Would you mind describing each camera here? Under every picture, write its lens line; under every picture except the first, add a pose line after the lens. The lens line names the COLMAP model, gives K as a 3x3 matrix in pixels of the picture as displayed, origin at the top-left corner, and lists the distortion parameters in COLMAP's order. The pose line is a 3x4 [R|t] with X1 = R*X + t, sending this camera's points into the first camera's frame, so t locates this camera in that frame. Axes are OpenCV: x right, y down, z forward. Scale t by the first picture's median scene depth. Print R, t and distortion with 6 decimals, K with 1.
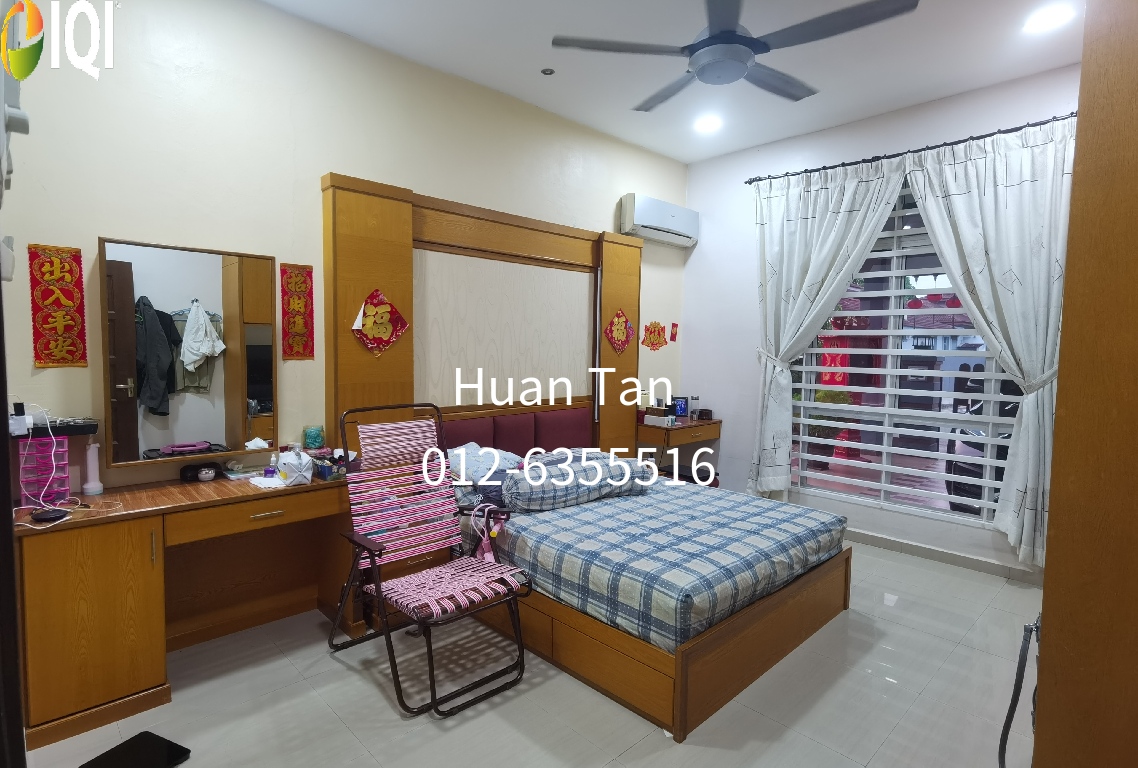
lens RADIAL K [[593.3, 0, 570.1], [0, 593.3, 383.1], [0, 0, 1]] dist [0.011928, -0.009428]
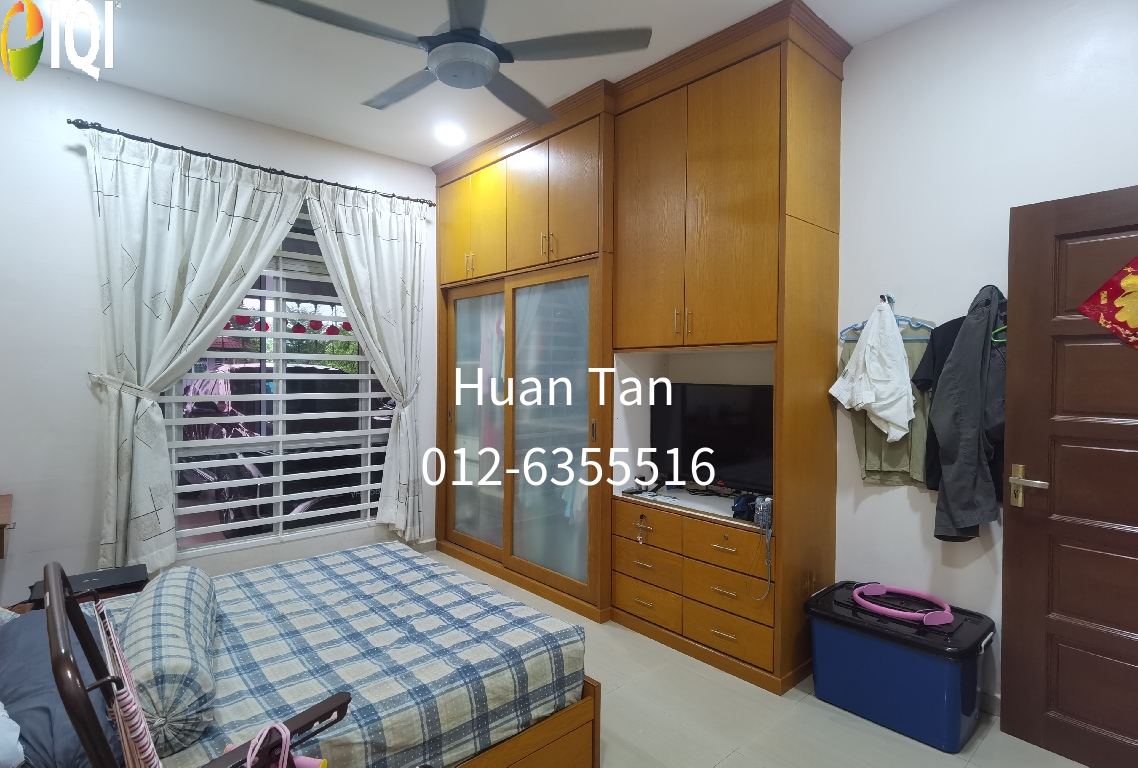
lens RADIAL K [[593.3, 0, 571.6], [0, 593.3, 380.1], [0, 0, 1]] dist [0.011928, -0.009428]
pose [[0.009982, -0.026111, 0.999609, -0.453877], [0.057729, 0.998007, 0.025492, -0.048281], [-0.998282, 0.057452, 0.011470, 0.573912]]
